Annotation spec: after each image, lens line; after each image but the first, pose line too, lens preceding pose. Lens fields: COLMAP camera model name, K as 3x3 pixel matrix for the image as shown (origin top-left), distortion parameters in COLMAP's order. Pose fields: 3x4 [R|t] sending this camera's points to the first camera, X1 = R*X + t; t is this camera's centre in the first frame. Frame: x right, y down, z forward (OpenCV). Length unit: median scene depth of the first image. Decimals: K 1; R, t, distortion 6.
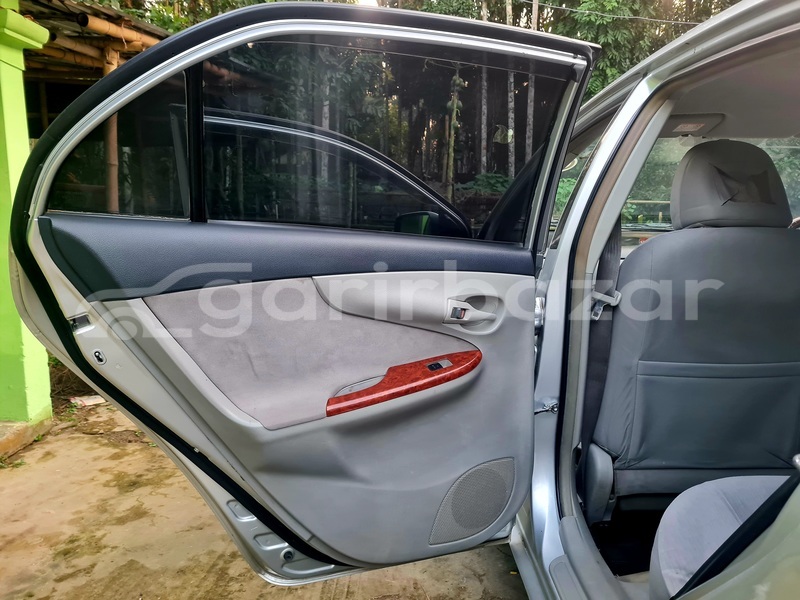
lens RADIAL K [[623.6, 0, 409.9], [0, 623.6, 291.7], [0, 0, 1]] dist [0.062144, -0.053858]
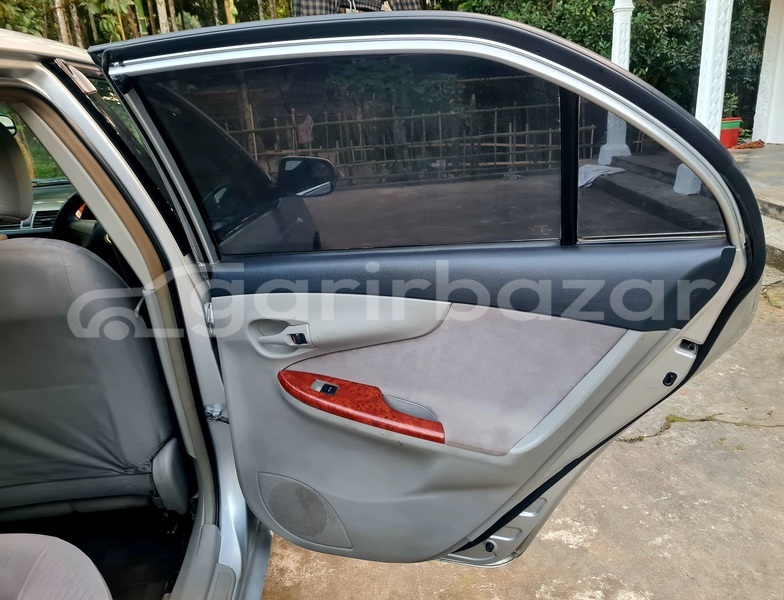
lens RADIAL K [[622.9, 0, 414.3], [0, 622.9, 298.5], [0, 0, 1]] dist [0.050499, -0.026762]
pose [[0.995166, -0.094839, 0.025493, 0.375602], [0.087751, 0.975292, 0.202745, -0.036516], [-0.044091, -0.199528, 0.978900, 0.027835]]
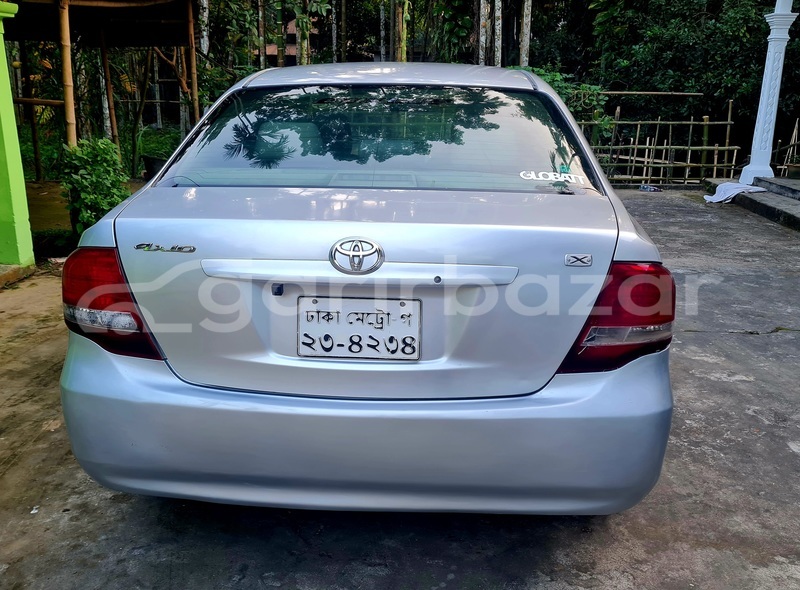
lens RADIAL K [[769.9, 0, 384.0], [0, 769.9, 287.7], [0, 0, 1]] dist [0.041142, 0.000000]
pose [[0.995150, 0.019581, -0.096404, 0.228691], [-0.007145, 0.991787, 0.127699, 0.004373], [0.098113, -0.126391, 0.987117, -0.388698]]
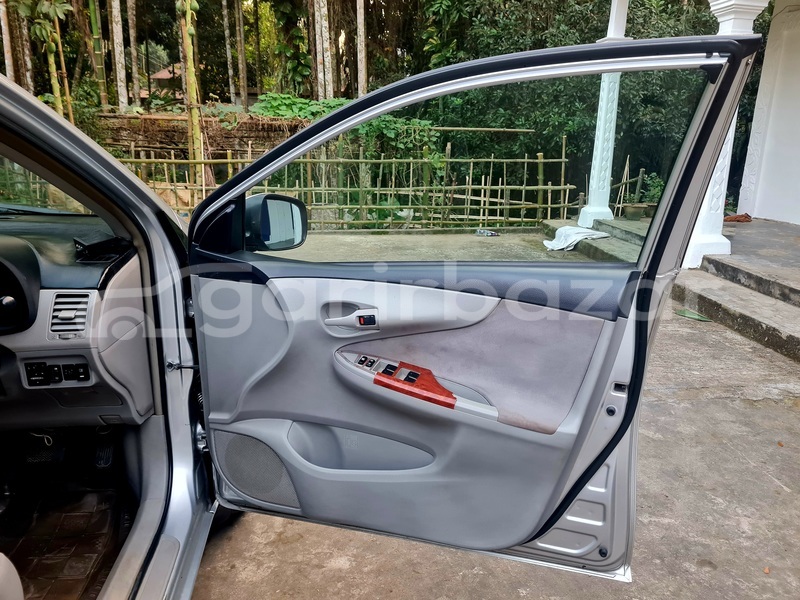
lens RADIAL K [[623.6, 0, 413.6], [0, 623.6, 291.4], [0, 0, 1]] dist [0.062144, -0.053858]
pose [[0.994130, -0.029109, 0.104201, 0.369463], [0.016088, 0.992191, 0.123688, -0.041268], [-0.106988, -0.121286, 0.986835, 0.171143]]
